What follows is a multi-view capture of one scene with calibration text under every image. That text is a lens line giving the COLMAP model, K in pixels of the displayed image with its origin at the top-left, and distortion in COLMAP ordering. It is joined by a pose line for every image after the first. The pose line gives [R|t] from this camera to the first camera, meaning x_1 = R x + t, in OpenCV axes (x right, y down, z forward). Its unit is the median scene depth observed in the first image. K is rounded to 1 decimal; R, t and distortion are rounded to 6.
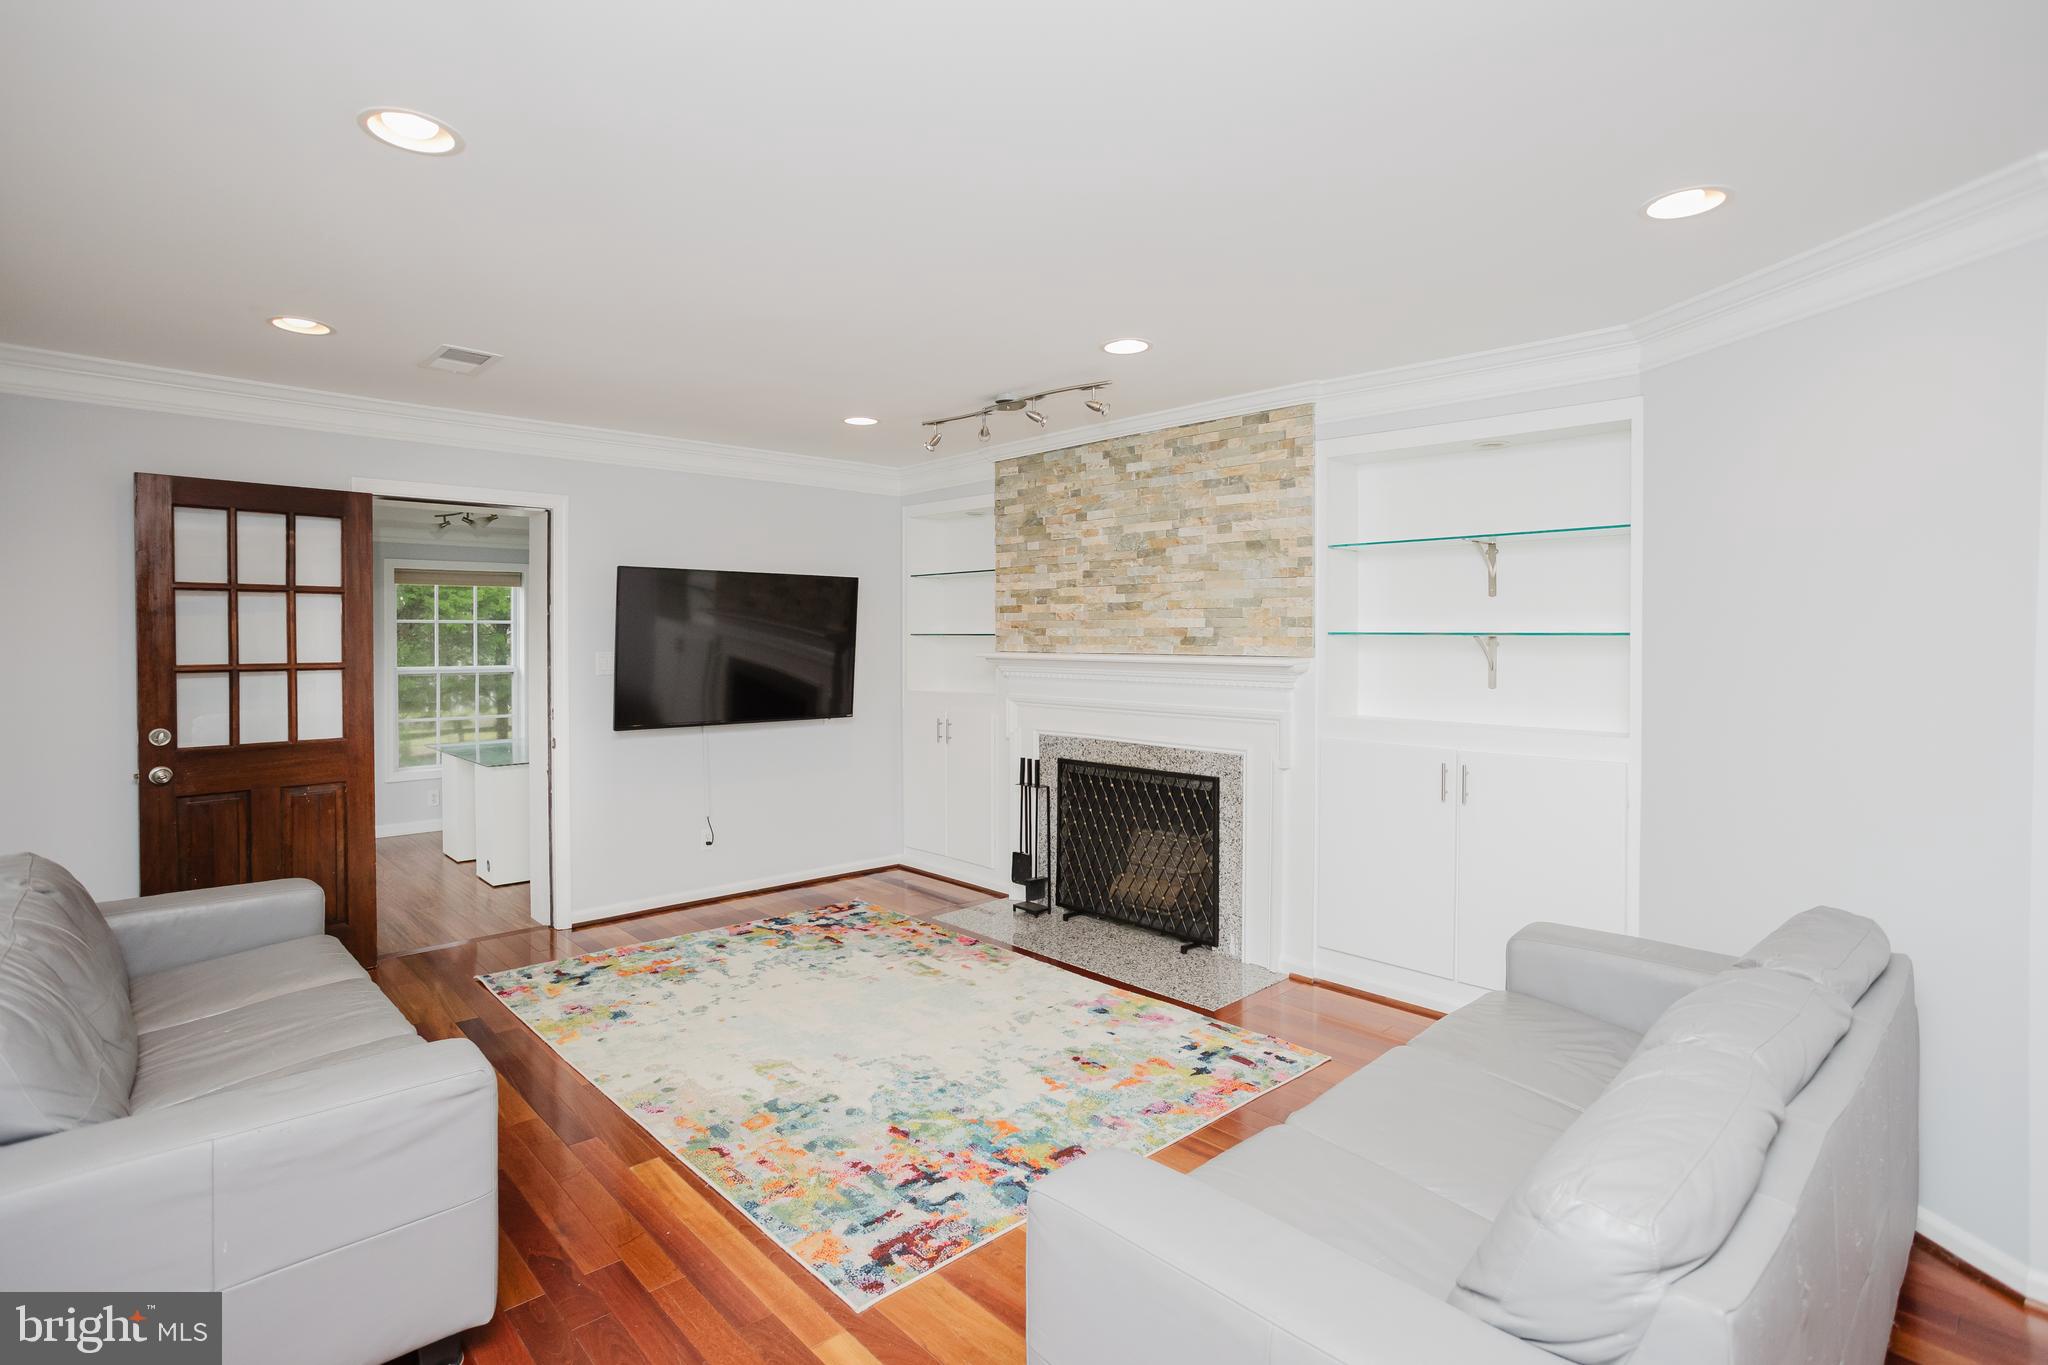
lens RADIAL K [[995.2, 0, 1026.2], [0, 995.2, 638.2], [0, 0, 1]] dist [-0.067733, 0.058805]
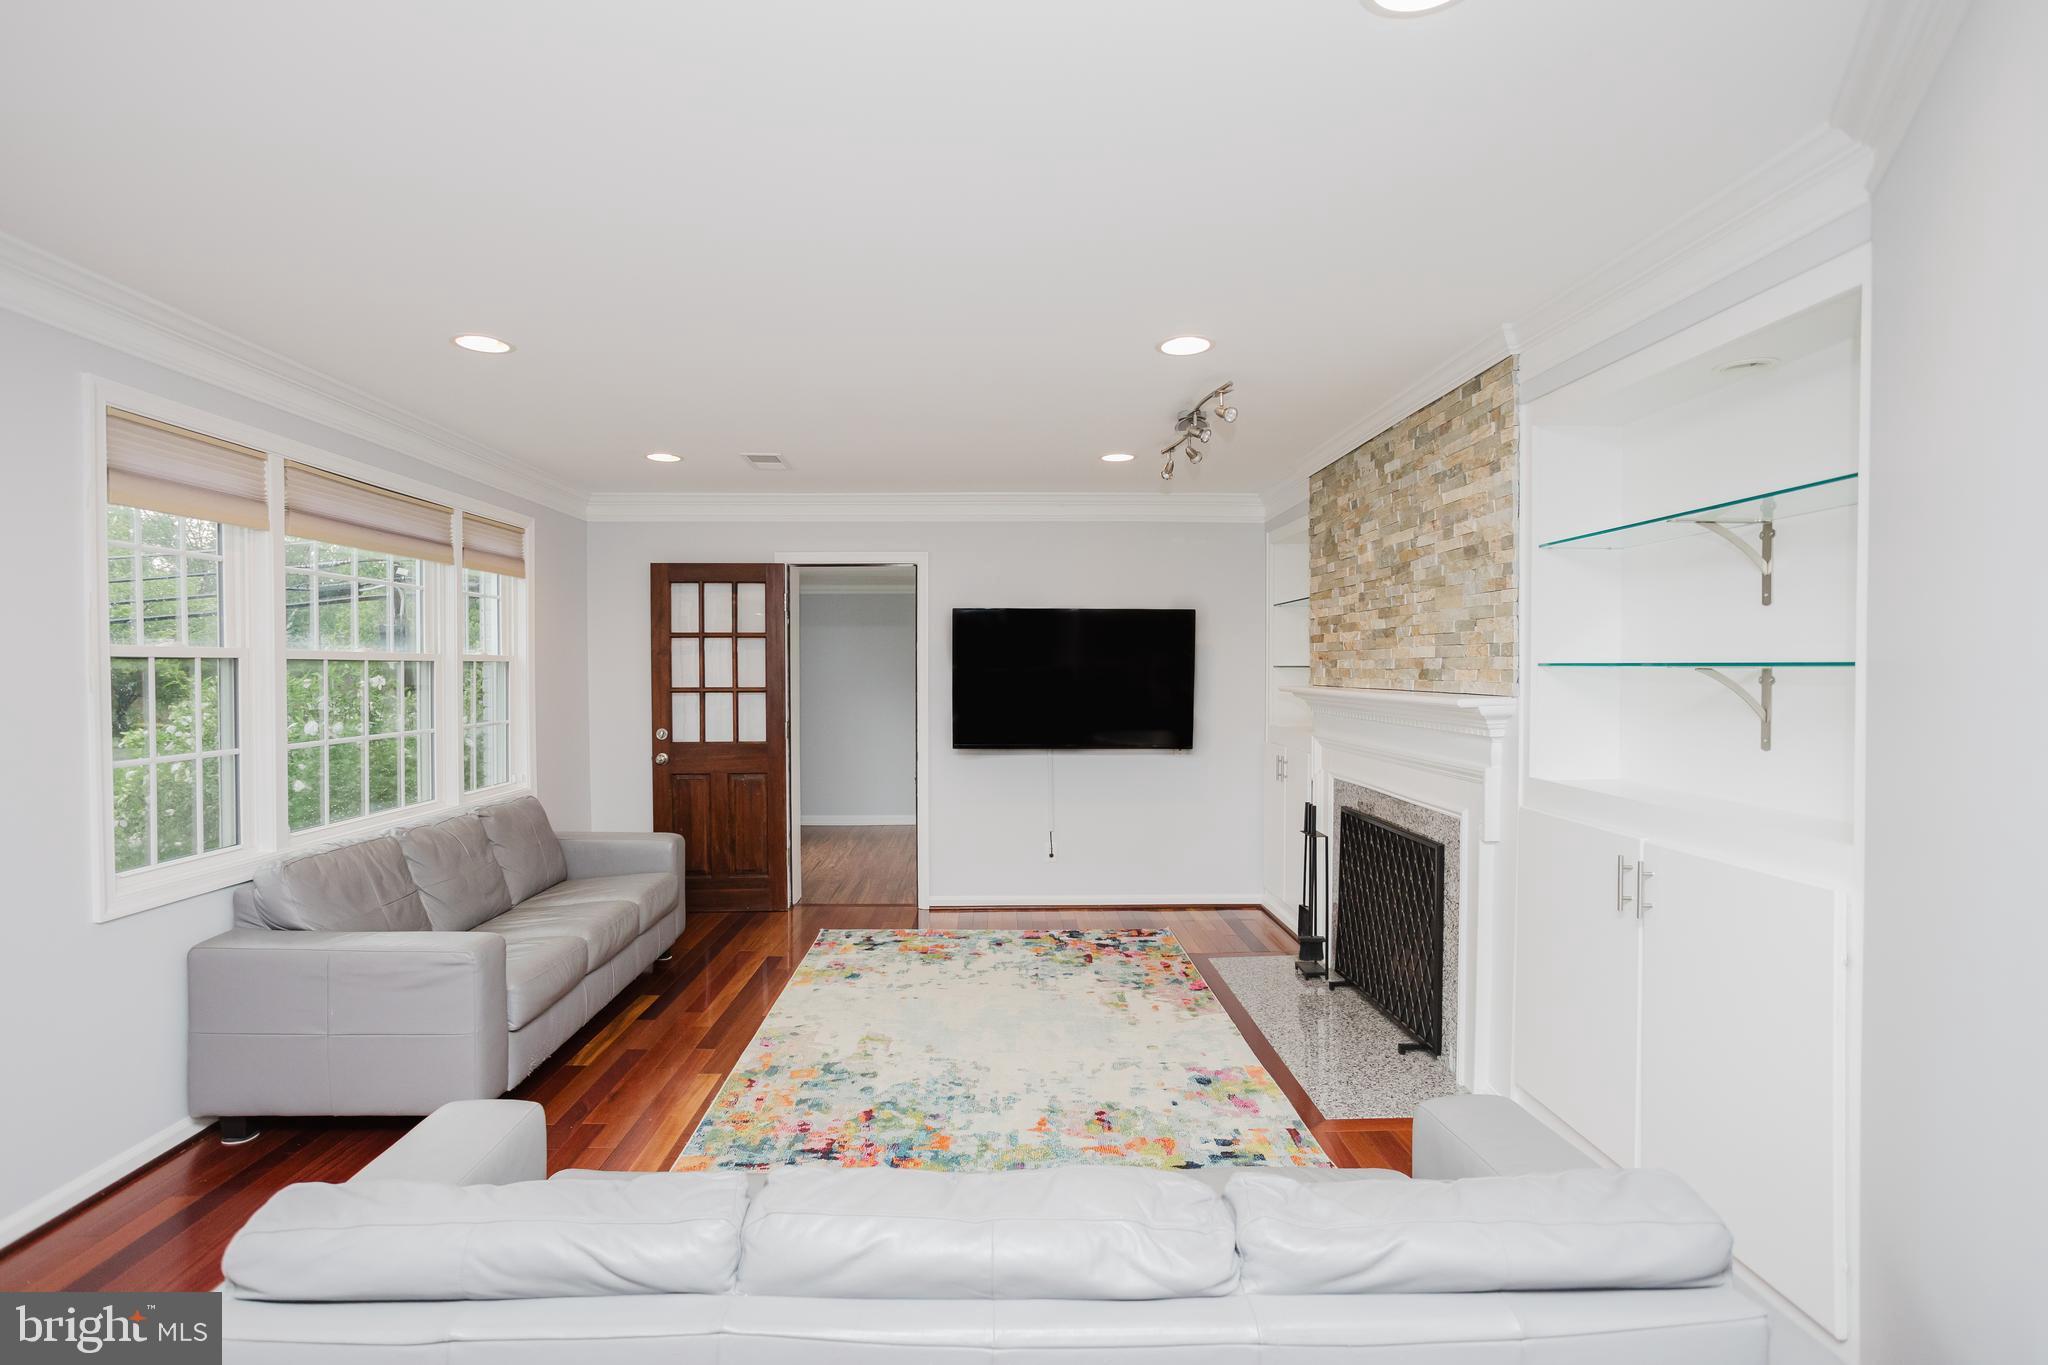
lens RADIAL K [[984.0, 0, 1024.0], [0, 984.0, 682.5], [0, 0, 1]] dist [-0.036729, 0.000096]
pose [[0.747863, 0.009826, -0.663780, 0.493401], [-0.002178, 0.999921, 0.012348, 0.000358], [0.663849, -0.007789, 0.747826, 0.200423]]
